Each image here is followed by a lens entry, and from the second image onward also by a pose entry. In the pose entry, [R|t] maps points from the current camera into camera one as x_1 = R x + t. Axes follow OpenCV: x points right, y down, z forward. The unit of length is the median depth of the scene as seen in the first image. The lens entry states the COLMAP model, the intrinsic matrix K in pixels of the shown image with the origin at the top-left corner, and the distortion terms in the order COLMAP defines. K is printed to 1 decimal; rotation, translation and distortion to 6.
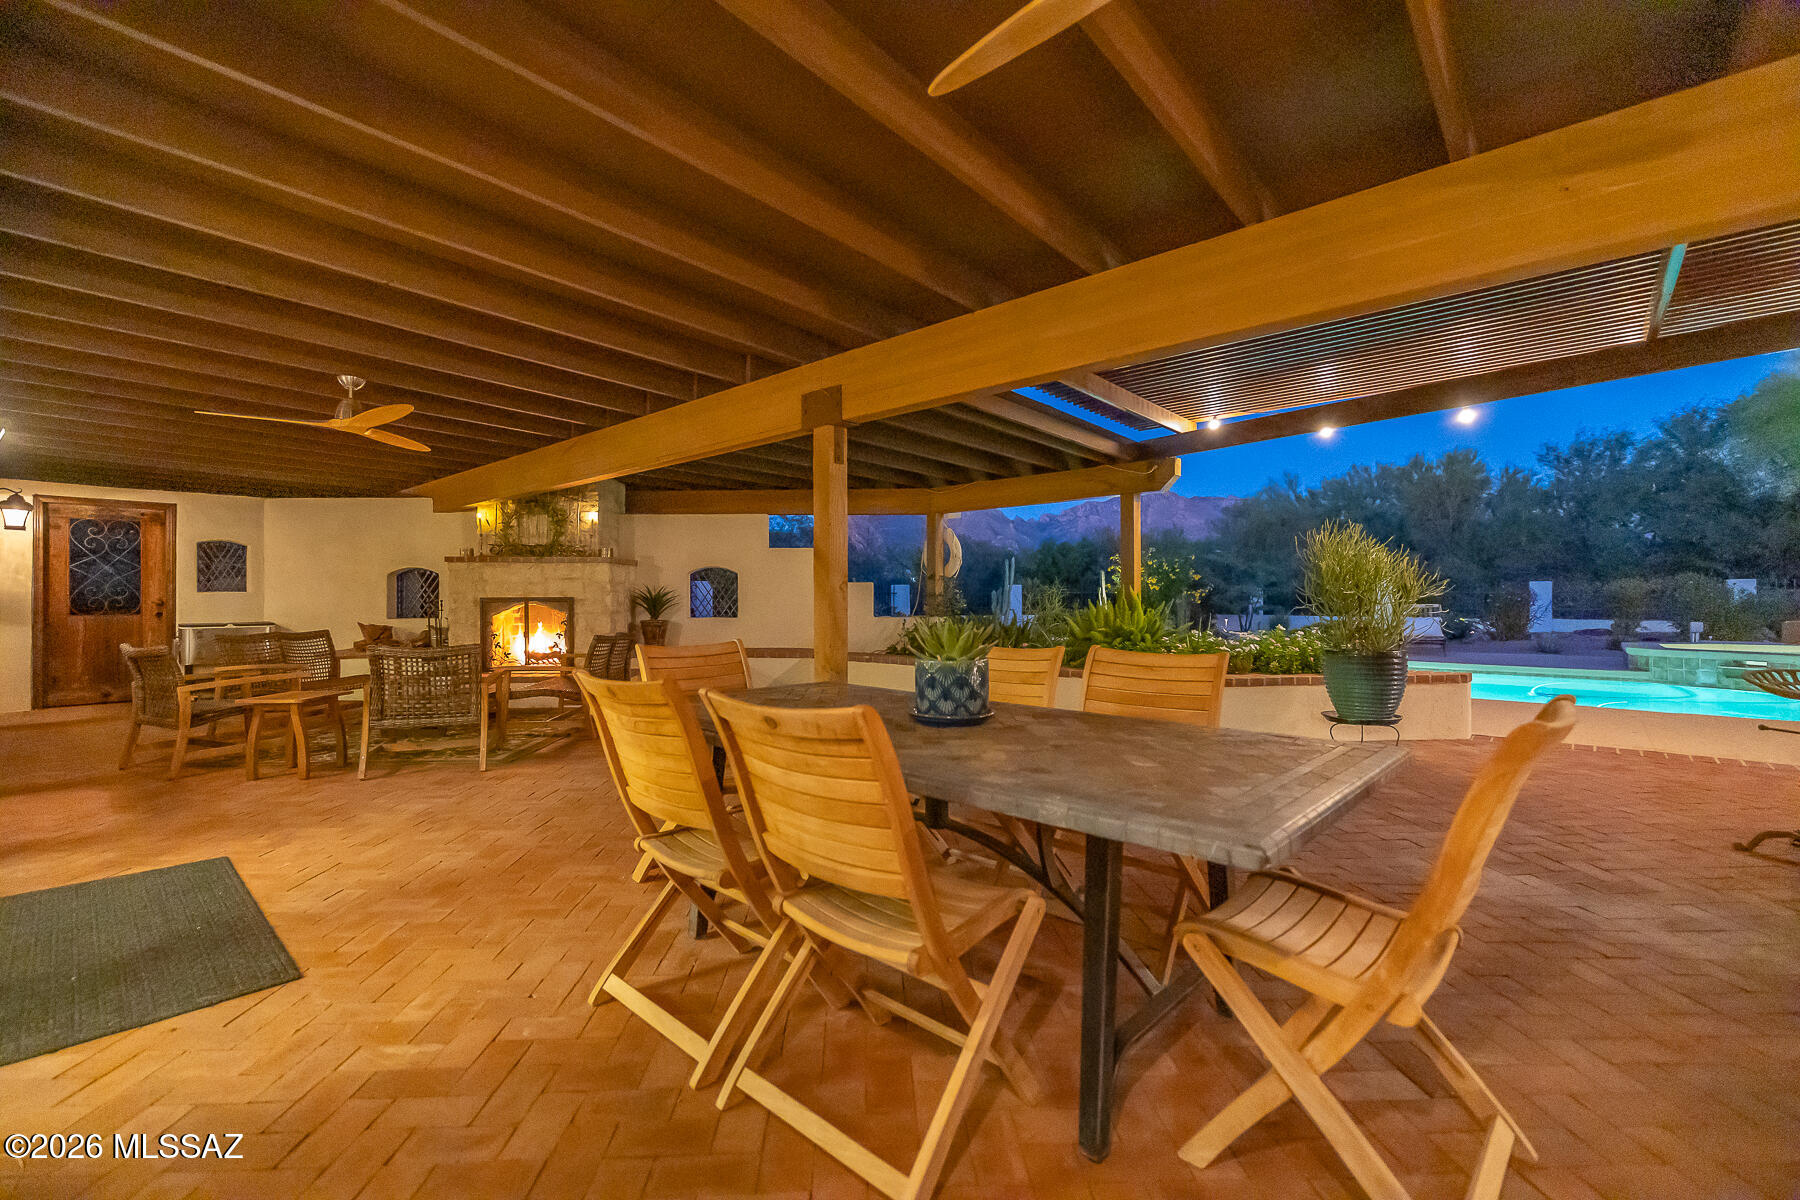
lens RADIAL K [[749.1, 0, 903.8], [0, 749.1, 607.0], [0, 0, 1]] dist [0.006289, -0.000744]
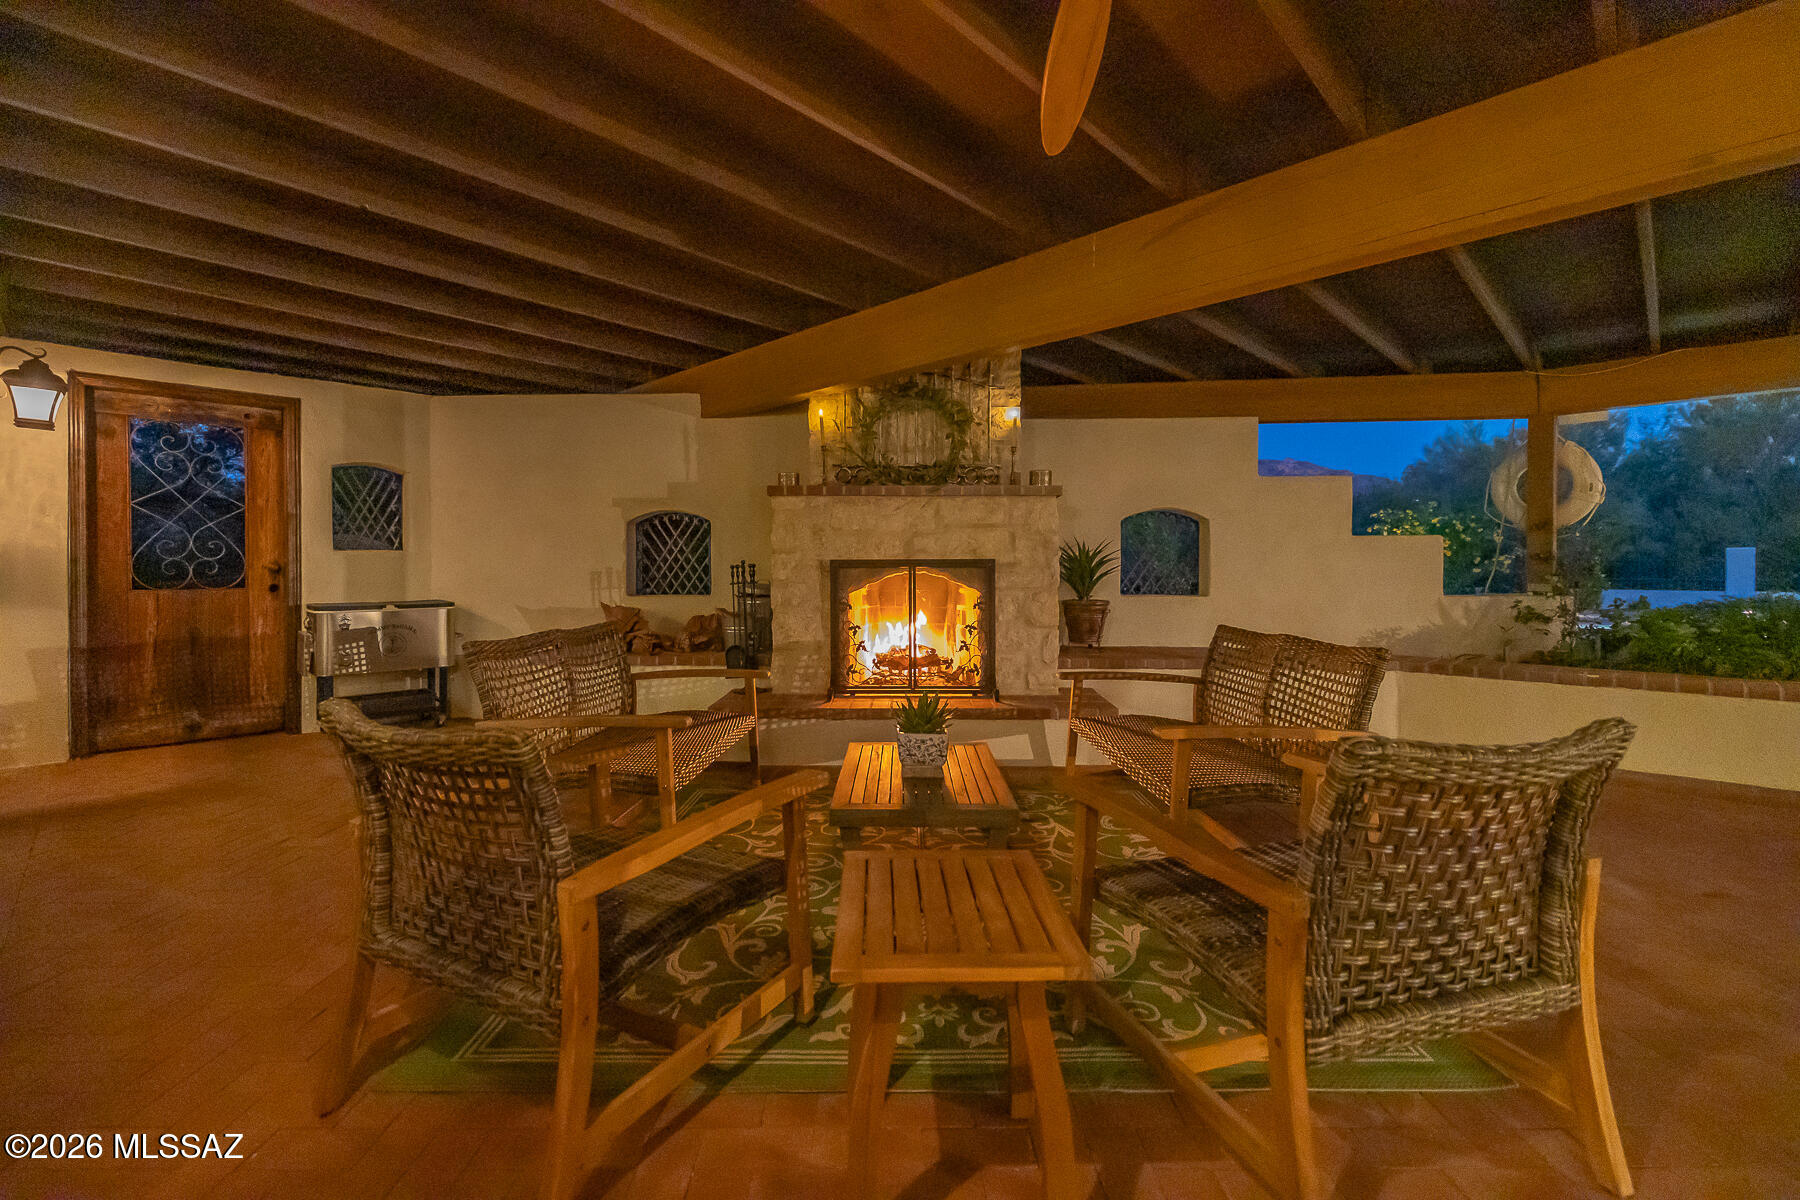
lens RADIAL K [[749.1, 0, 858.7], [0, 749.1, 583.4], [0, 0, 1]] dist [0.006289, -0.000744]
pose [[0.998385, 0.002511, -0.056756, -0.505160], [-0.001765, 0.999911, 0.013201, -0.002284], [0.056784, -0.013080, 0.998301, 0.445136]]
